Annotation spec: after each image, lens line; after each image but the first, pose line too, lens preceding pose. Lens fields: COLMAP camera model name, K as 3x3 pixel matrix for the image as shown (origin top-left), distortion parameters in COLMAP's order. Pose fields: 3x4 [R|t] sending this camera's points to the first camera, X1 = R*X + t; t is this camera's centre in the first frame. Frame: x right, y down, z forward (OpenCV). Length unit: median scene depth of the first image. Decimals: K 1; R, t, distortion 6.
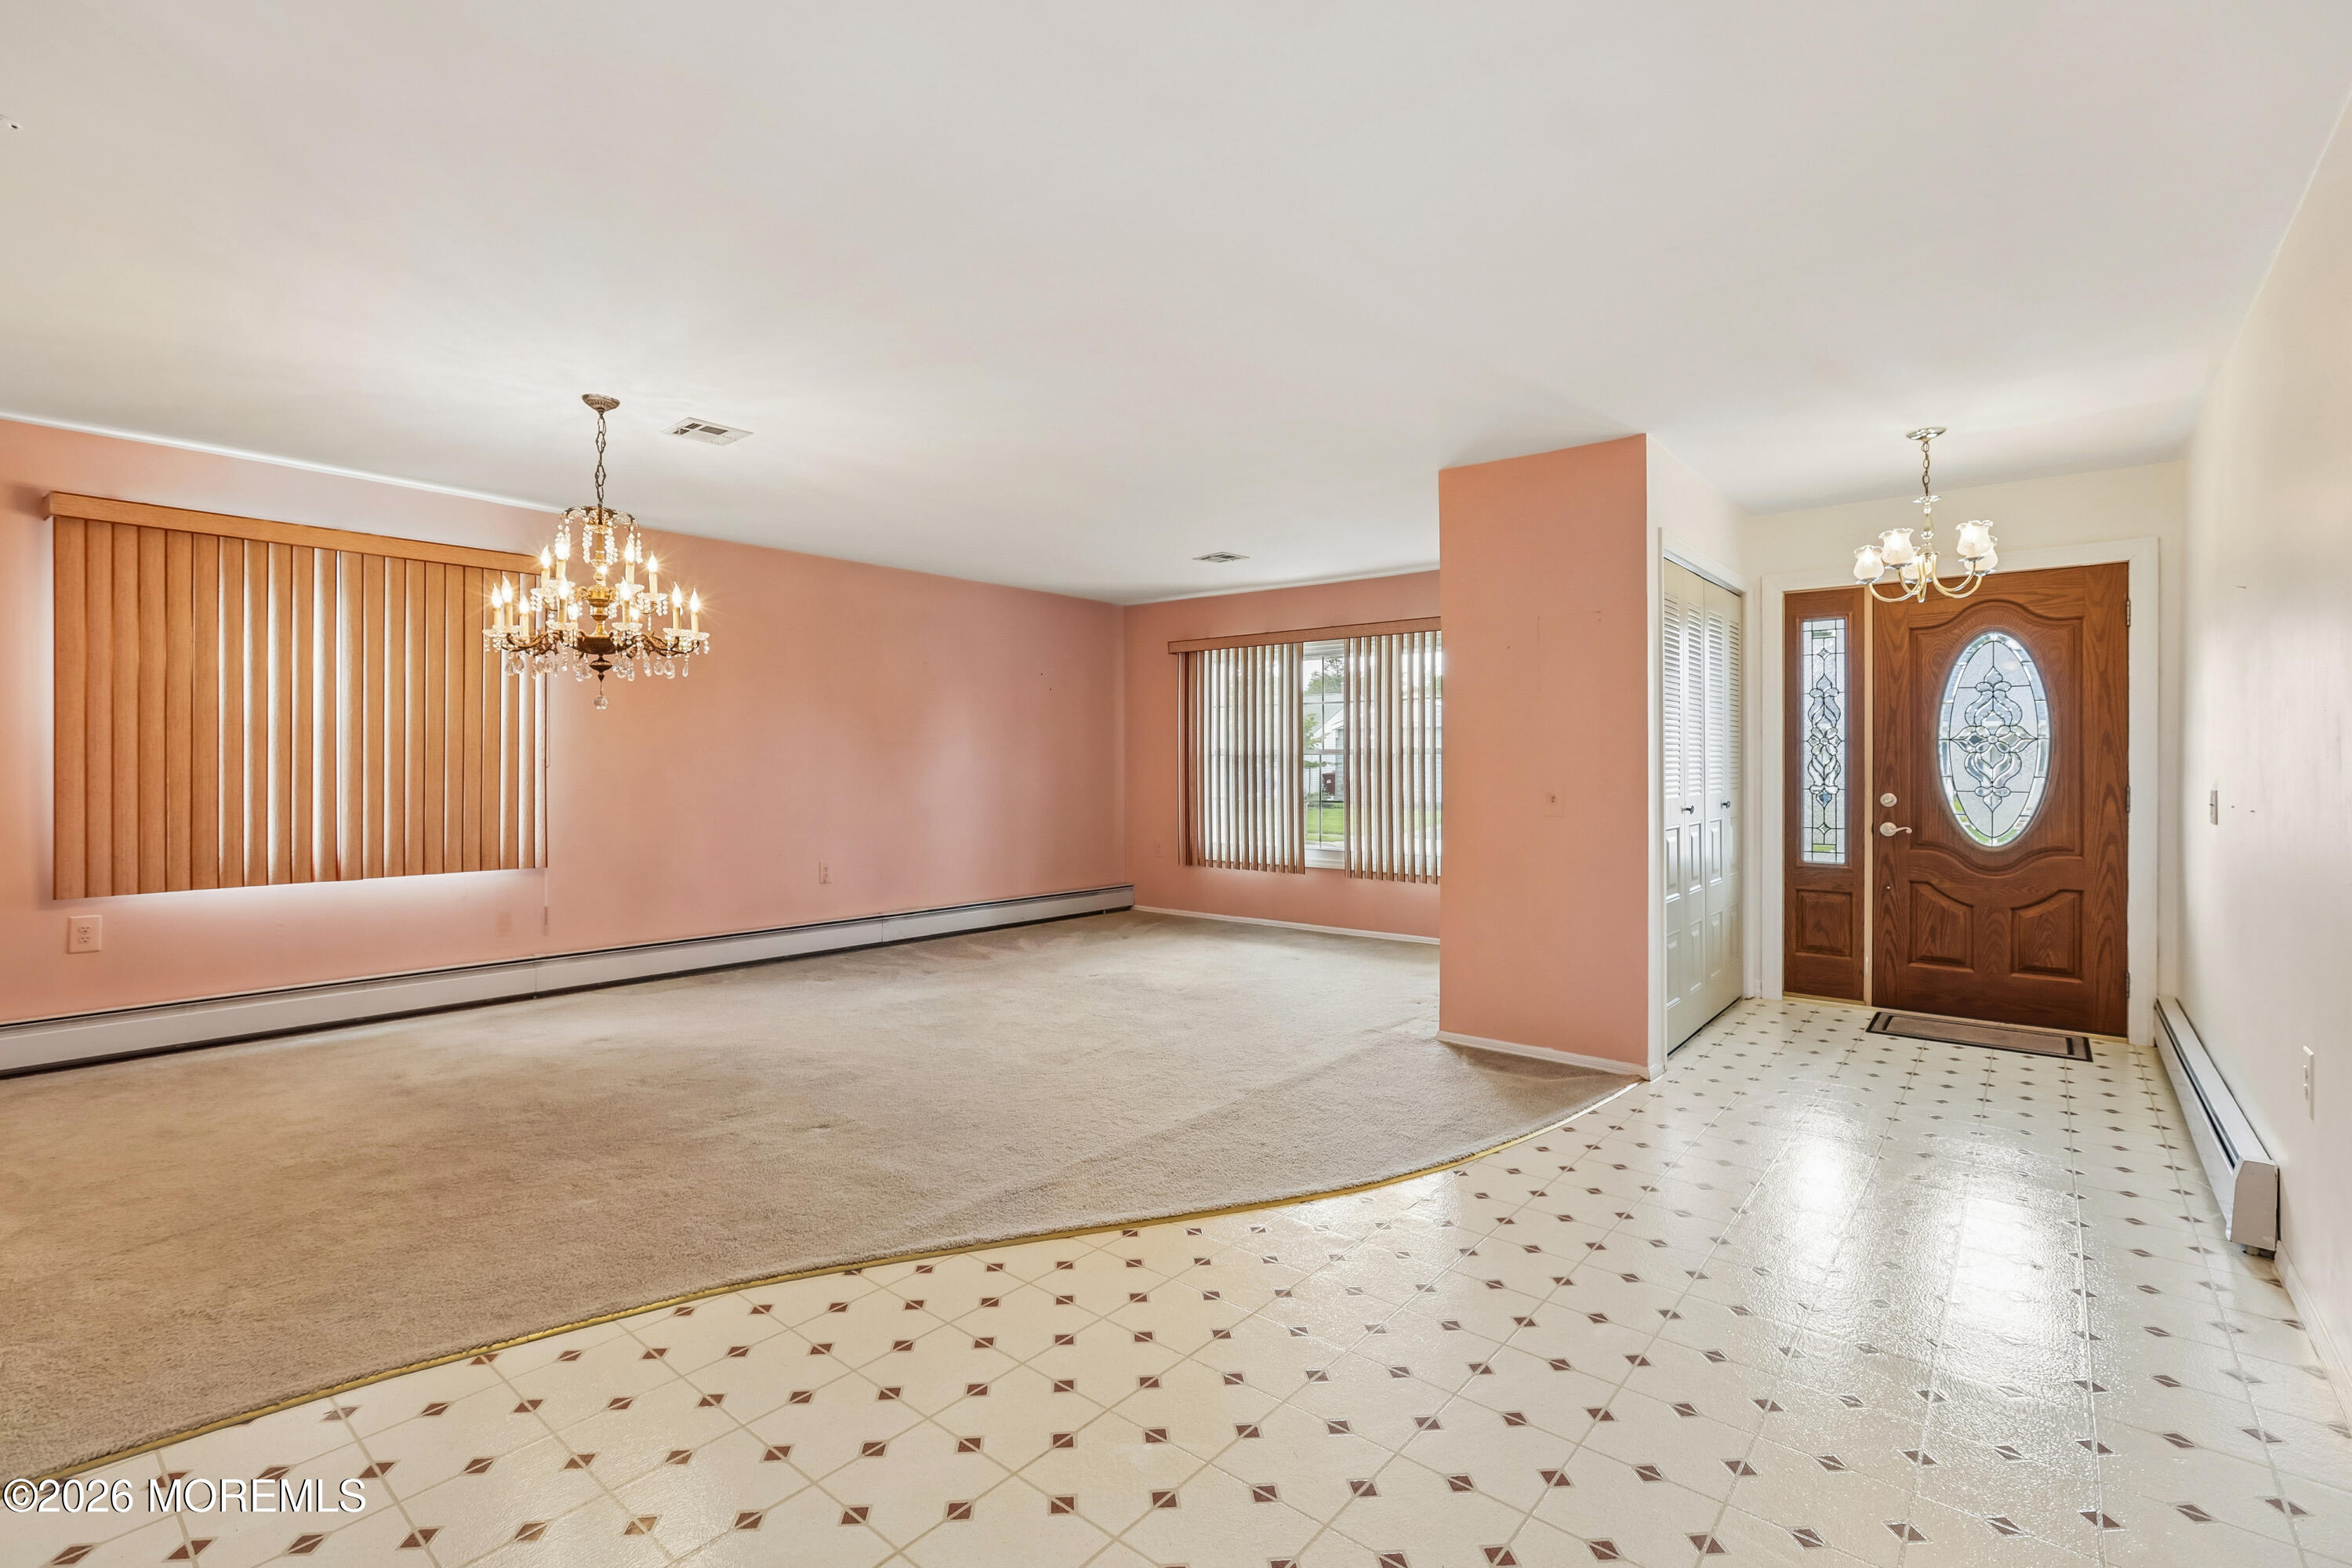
lens RADIAL K [[1099.7, 0, 1133.3], [0, 1099.7, 768.9], [0, 0, 1]] dist [-0.033721, 0.016787]
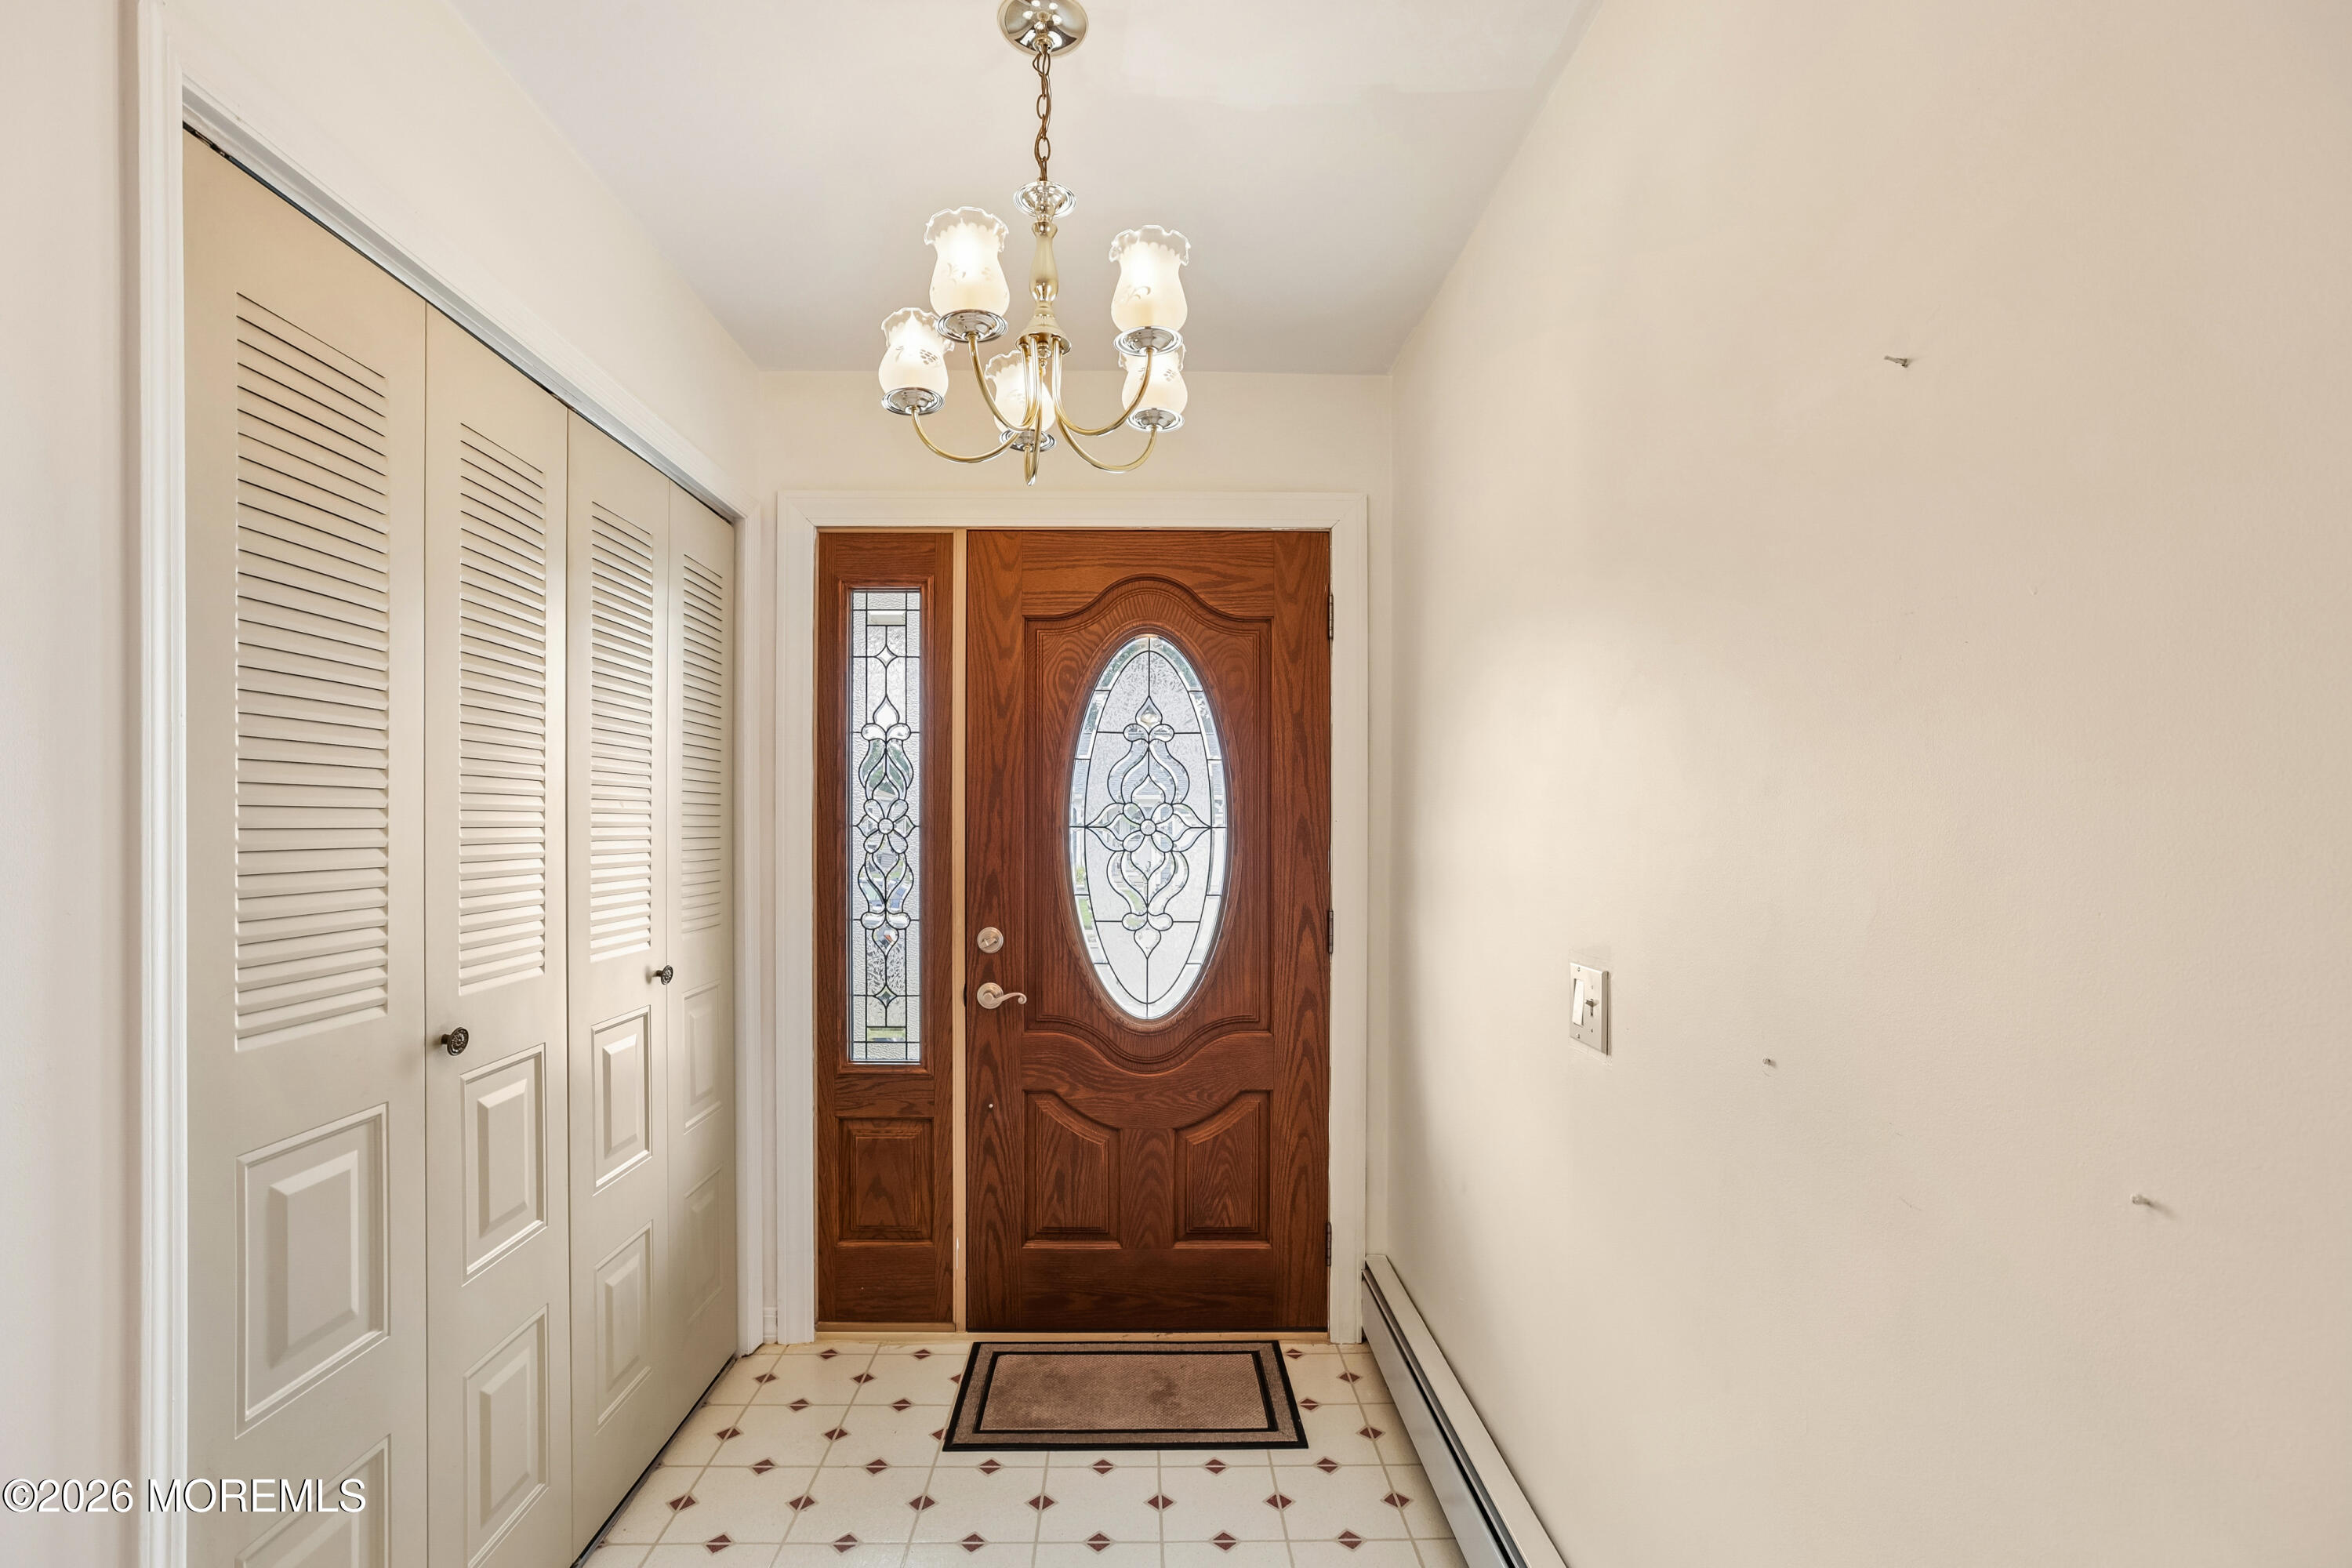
lens RADIAL K [[1088.4, 0, 1165.4], [0, 1088.4, 844.1], [0, 0, 1]] dist [-0.029523, 0.011914]
pose [[0.755692, 0.001635, 0.654925, 0.423124], [0.000473, 0.999995, -0.003043, -0.016589], [-0.654927, 0.002609, 0.755687, 0.557650]]
